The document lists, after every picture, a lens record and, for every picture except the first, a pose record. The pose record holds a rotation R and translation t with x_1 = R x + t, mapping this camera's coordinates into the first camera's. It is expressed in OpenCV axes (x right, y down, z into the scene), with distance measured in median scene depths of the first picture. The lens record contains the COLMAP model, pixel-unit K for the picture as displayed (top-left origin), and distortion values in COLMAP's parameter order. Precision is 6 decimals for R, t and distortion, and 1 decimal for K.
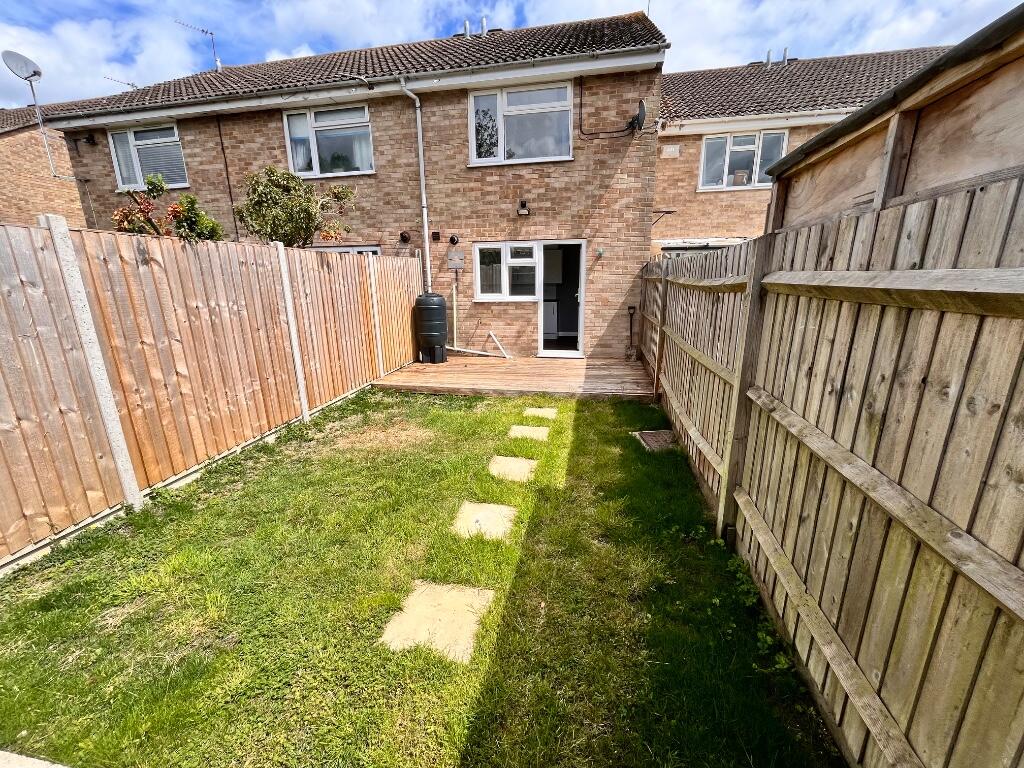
lens RADIAL K [[416.5, 0, 514.0], [0, 416.5, 384.1], [0, 0, 1]] dist [-0.010058, 0.000844]
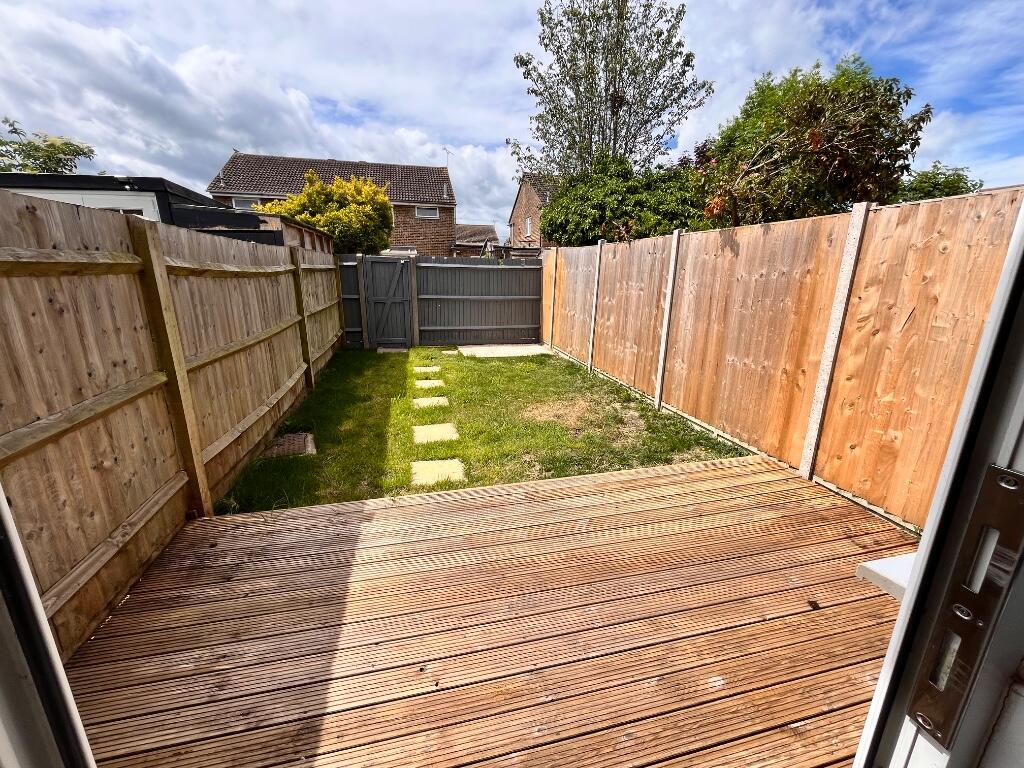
lens RADIAL K [[416.5, 0, 510.9], [0, 416.5, 381.6], [0, 0, 1]] dist [-0.010058, 0.000844]
pose [[-0.904534, 0.115164, -0.410555, 0.251675], [-0.107943, 0.869631, 0.481757, -0.453166], [0.412512, 0.480082, -0.774180, 1.750904]]
